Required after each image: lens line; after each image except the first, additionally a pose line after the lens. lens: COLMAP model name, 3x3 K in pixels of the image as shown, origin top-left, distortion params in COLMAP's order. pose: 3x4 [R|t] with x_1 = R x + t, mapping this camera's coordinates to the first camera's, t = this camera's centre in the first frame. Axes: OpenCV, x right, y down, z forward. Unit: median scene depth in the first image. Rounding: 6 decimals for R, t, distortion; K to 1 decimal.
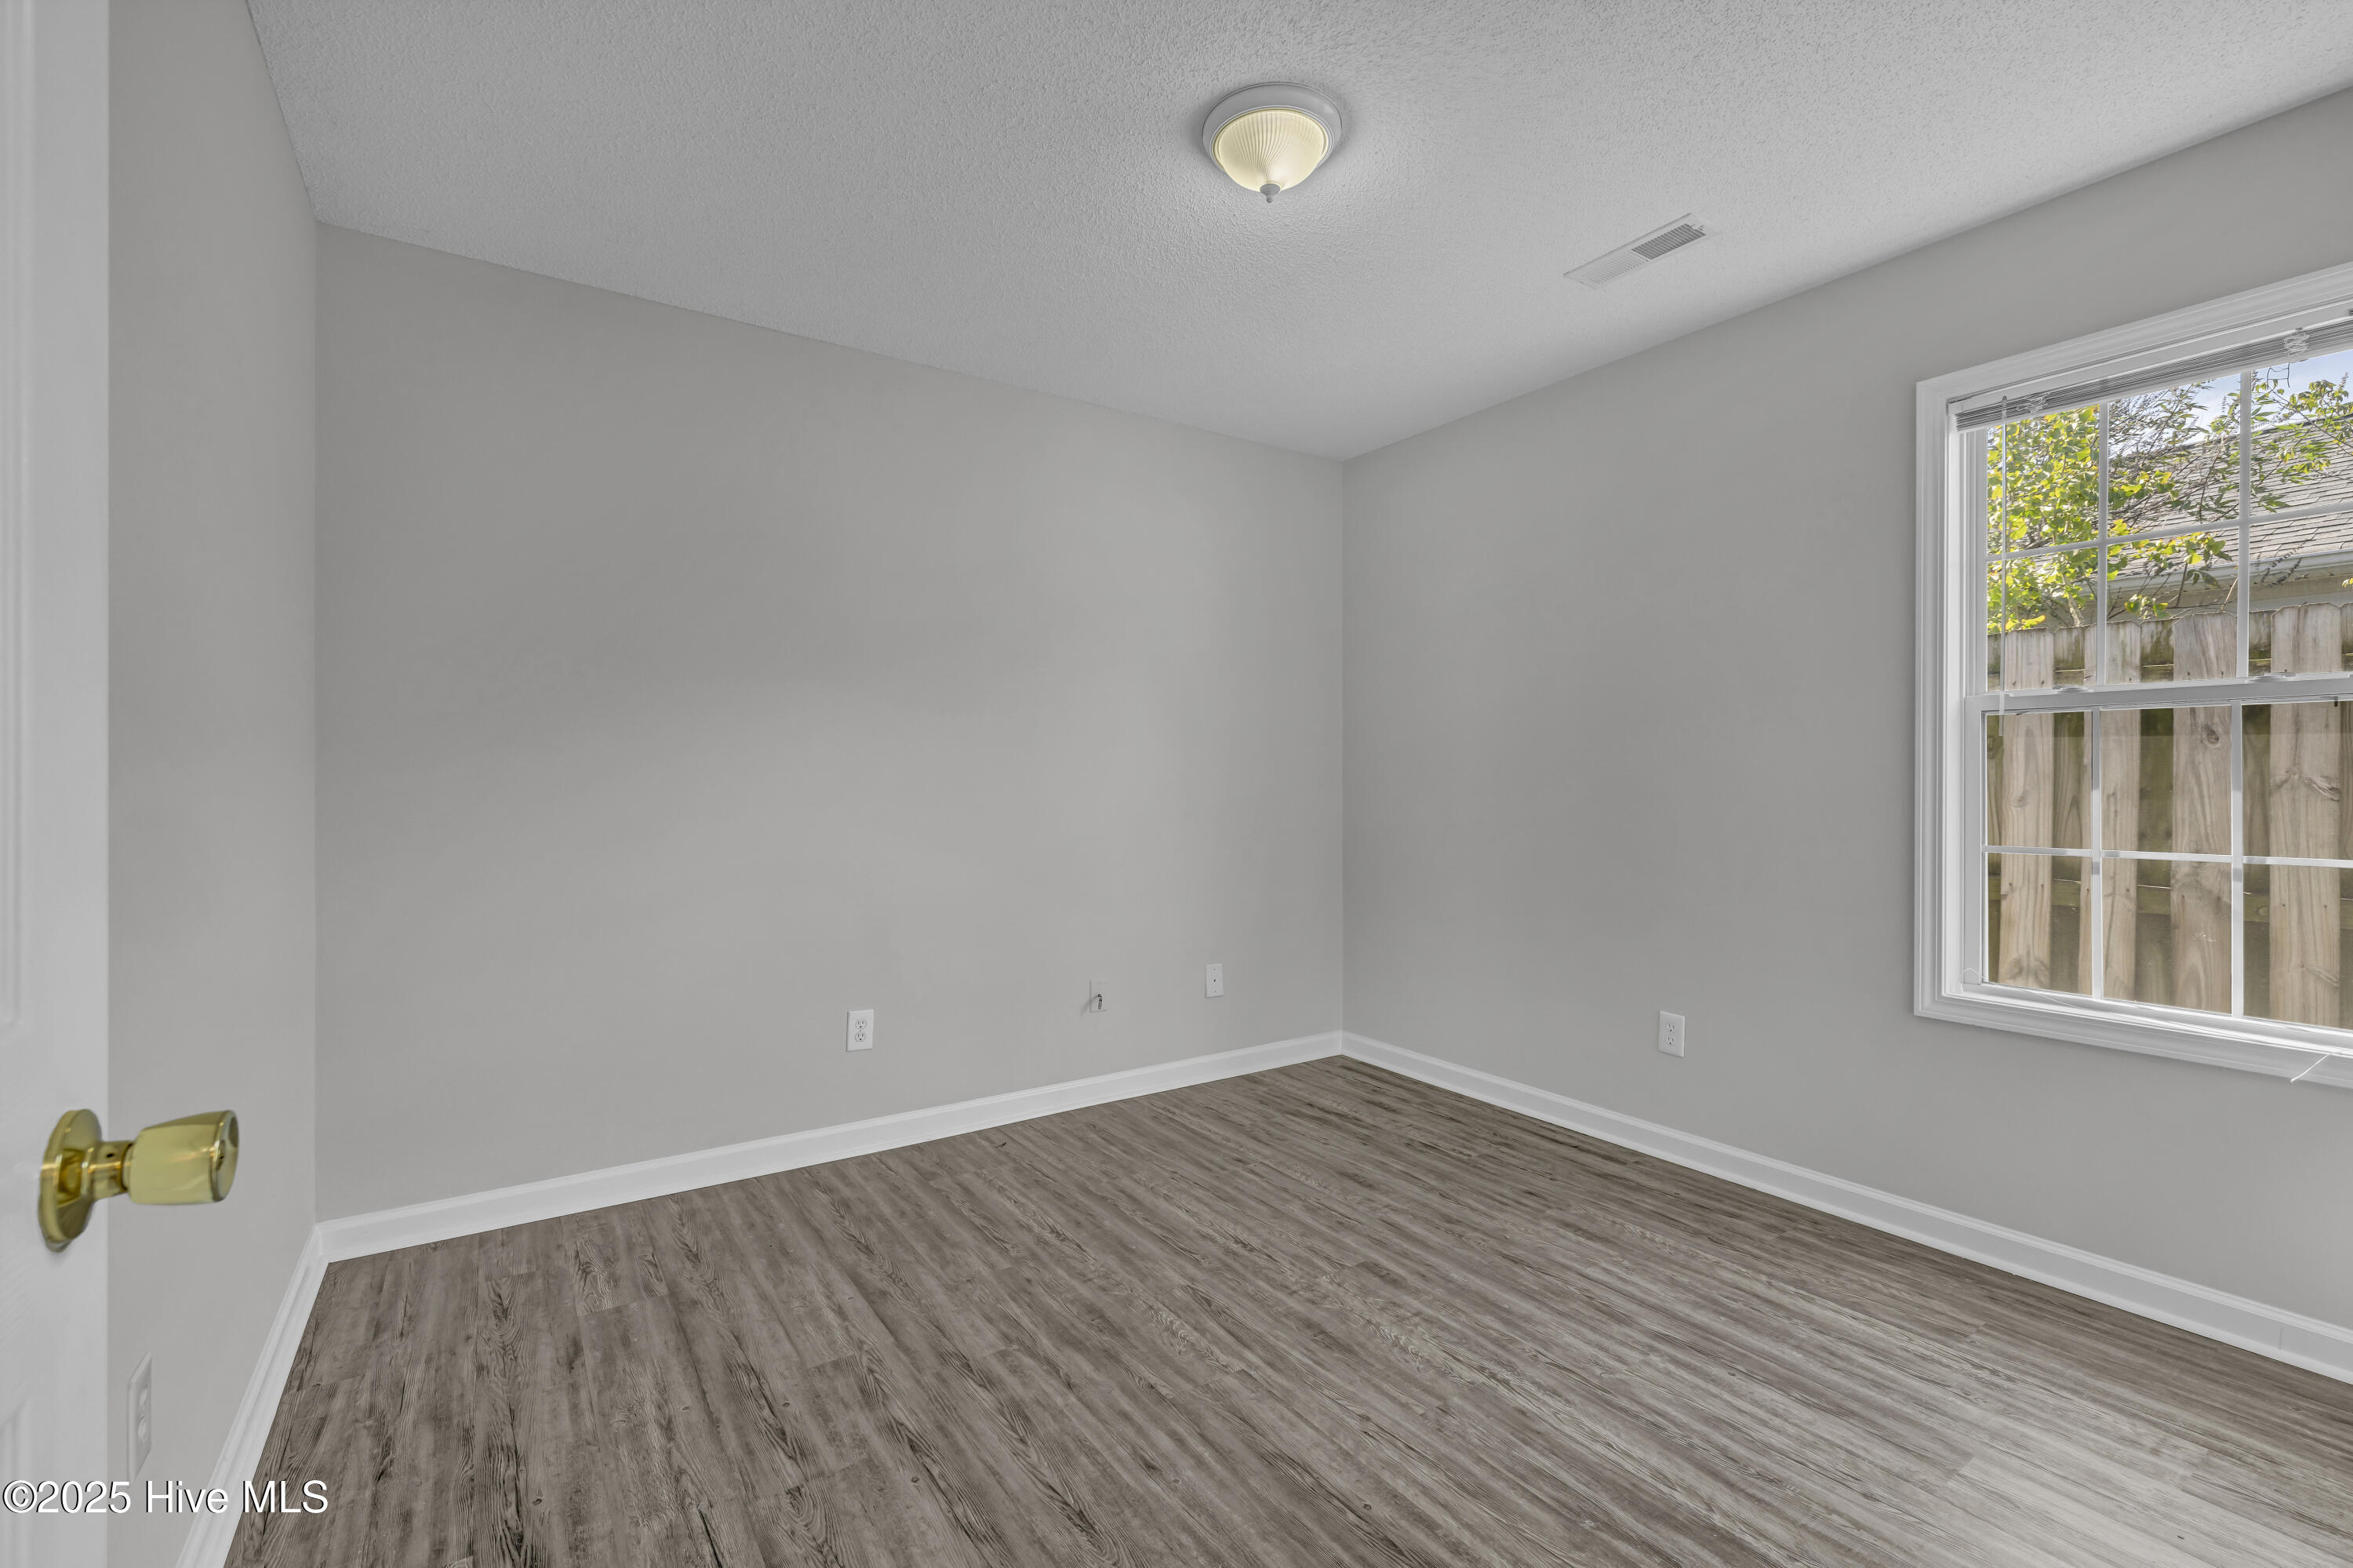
lens RADIAL K [[1004.8, 0, 1194.0], [0, 1004.8, 781.2], [0, 0, 1]] dist [-0.000636, -0.000145]
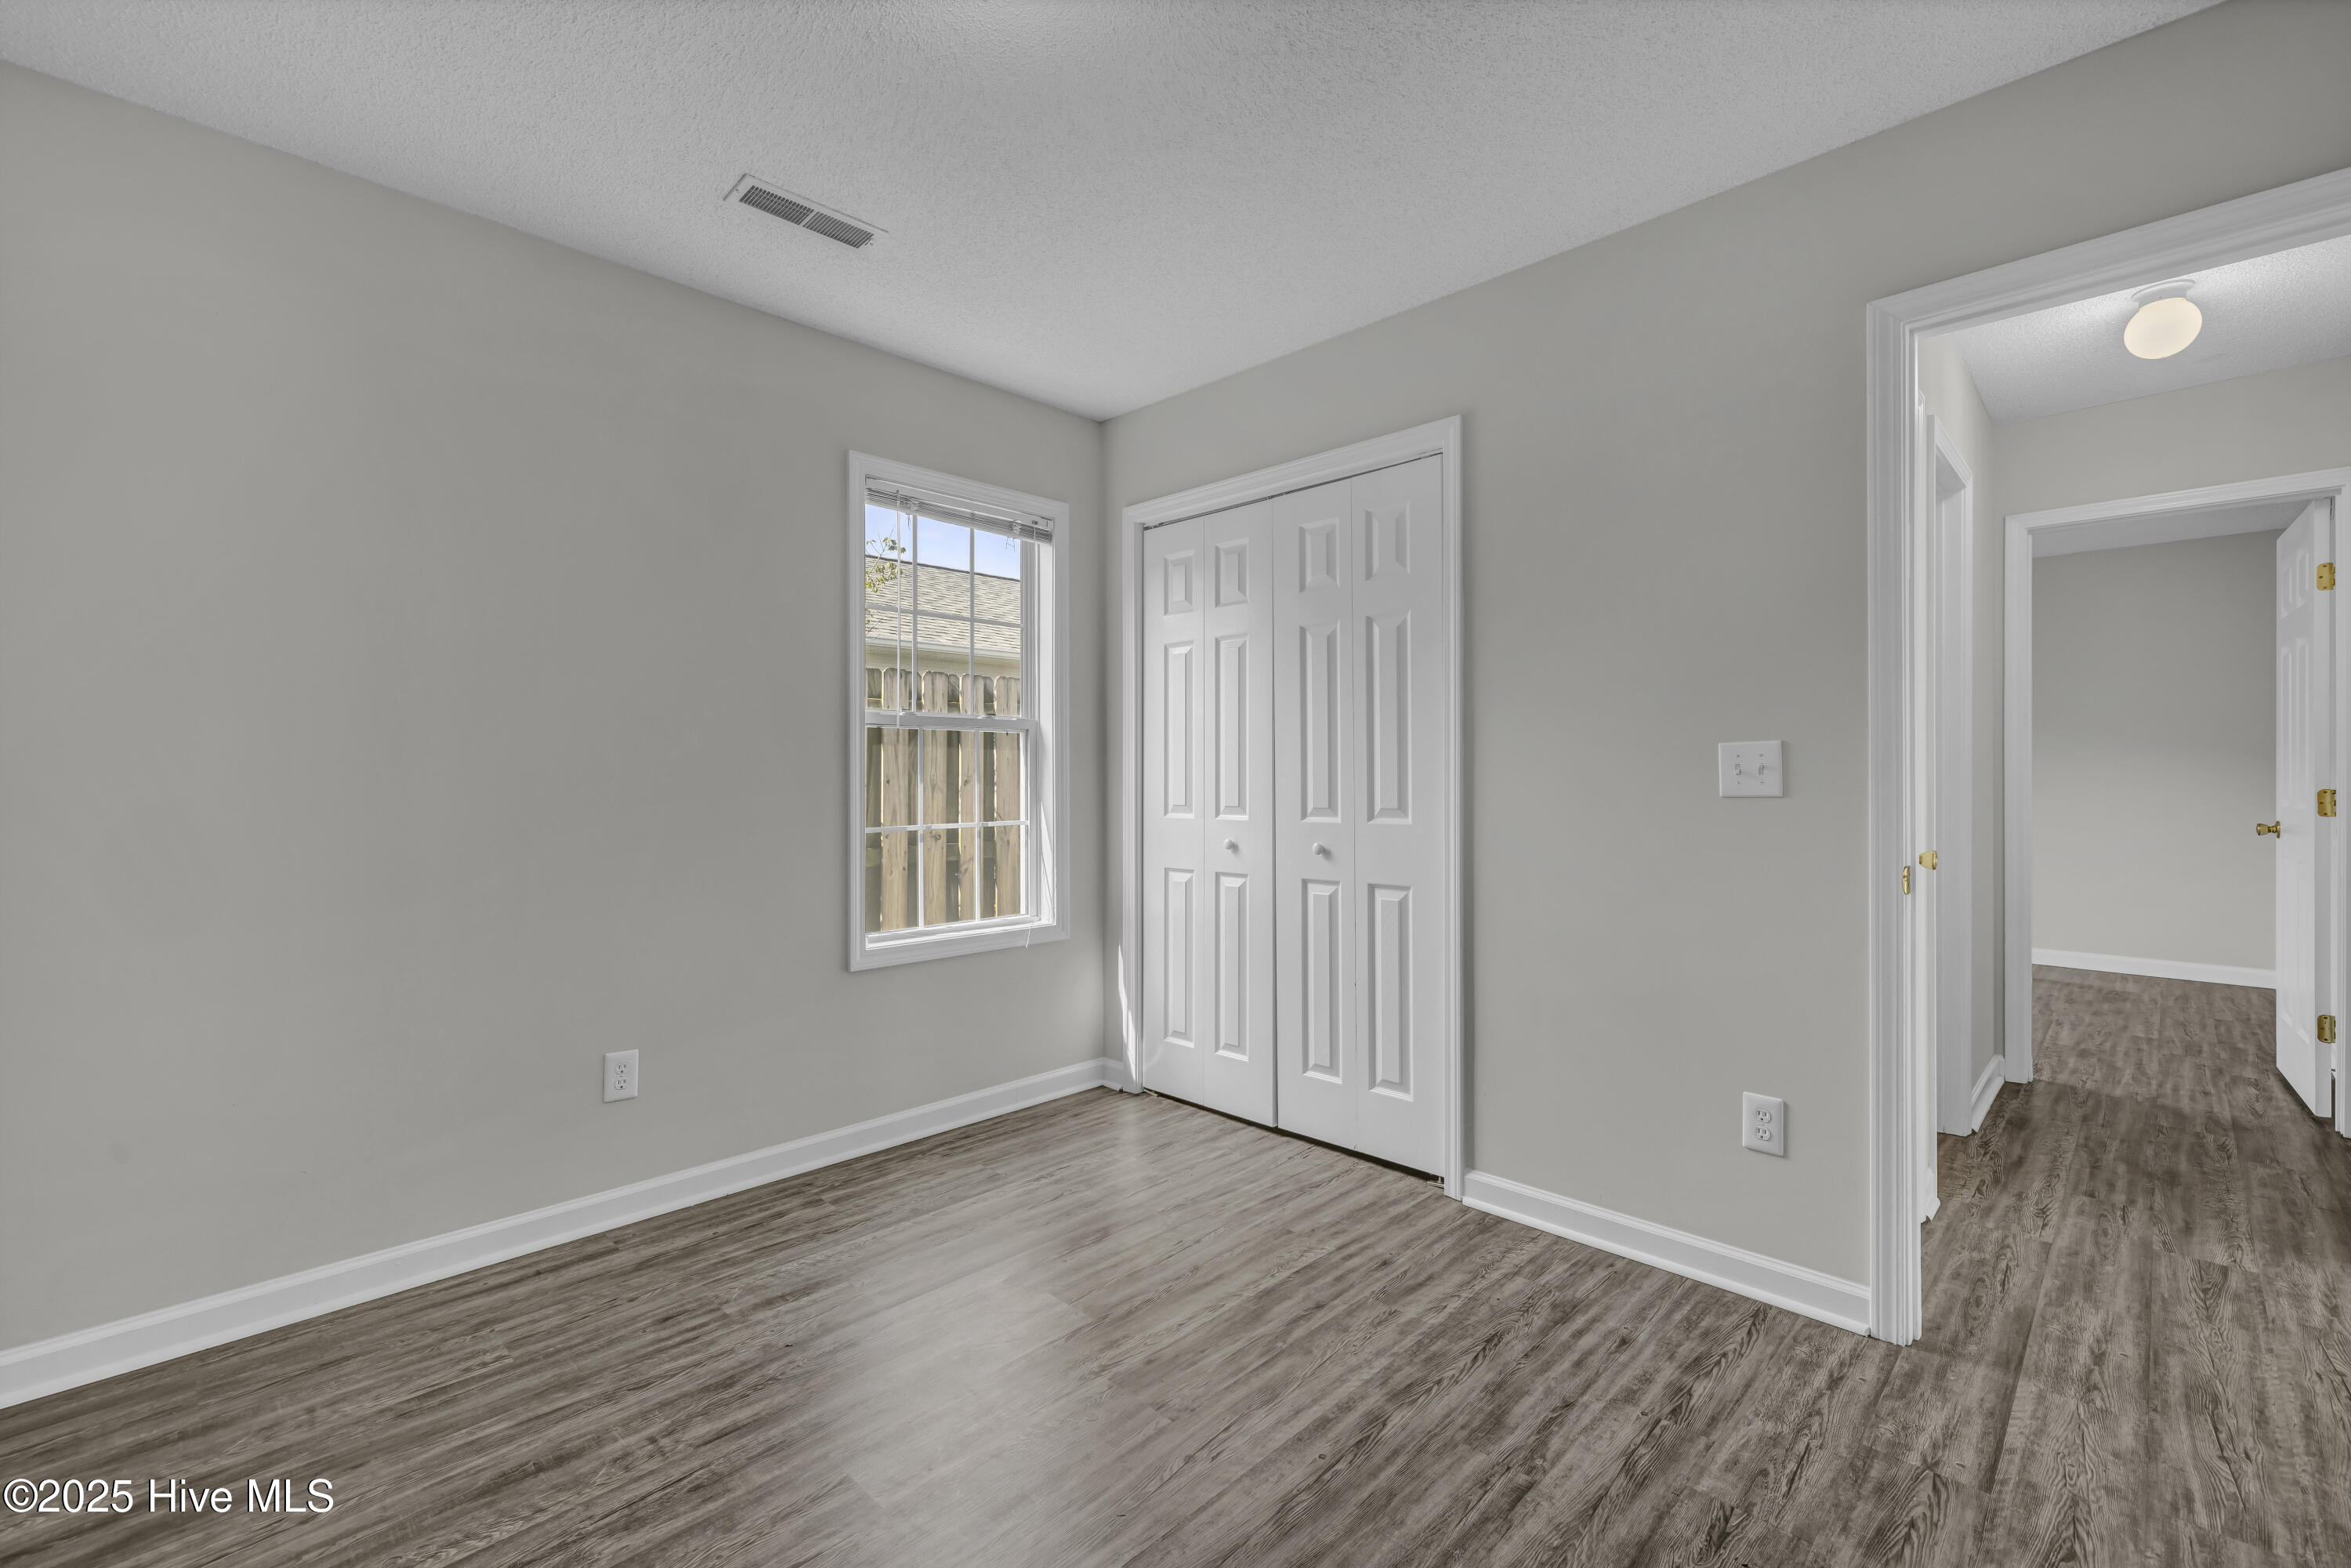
lens RADIAL K [[1003.8, 0, 1143.6], [0, 1003.8, 776.1], [0, 0, 1]] dist [-0.000636, -0.000145]
pose [[-0.167519, -0.002304, 0.985866, -0.683309], [0.003386, 0.999990, 0.002913, -0.006264], [-0.985863, 0.003826, -0.167509, 1.096647]]
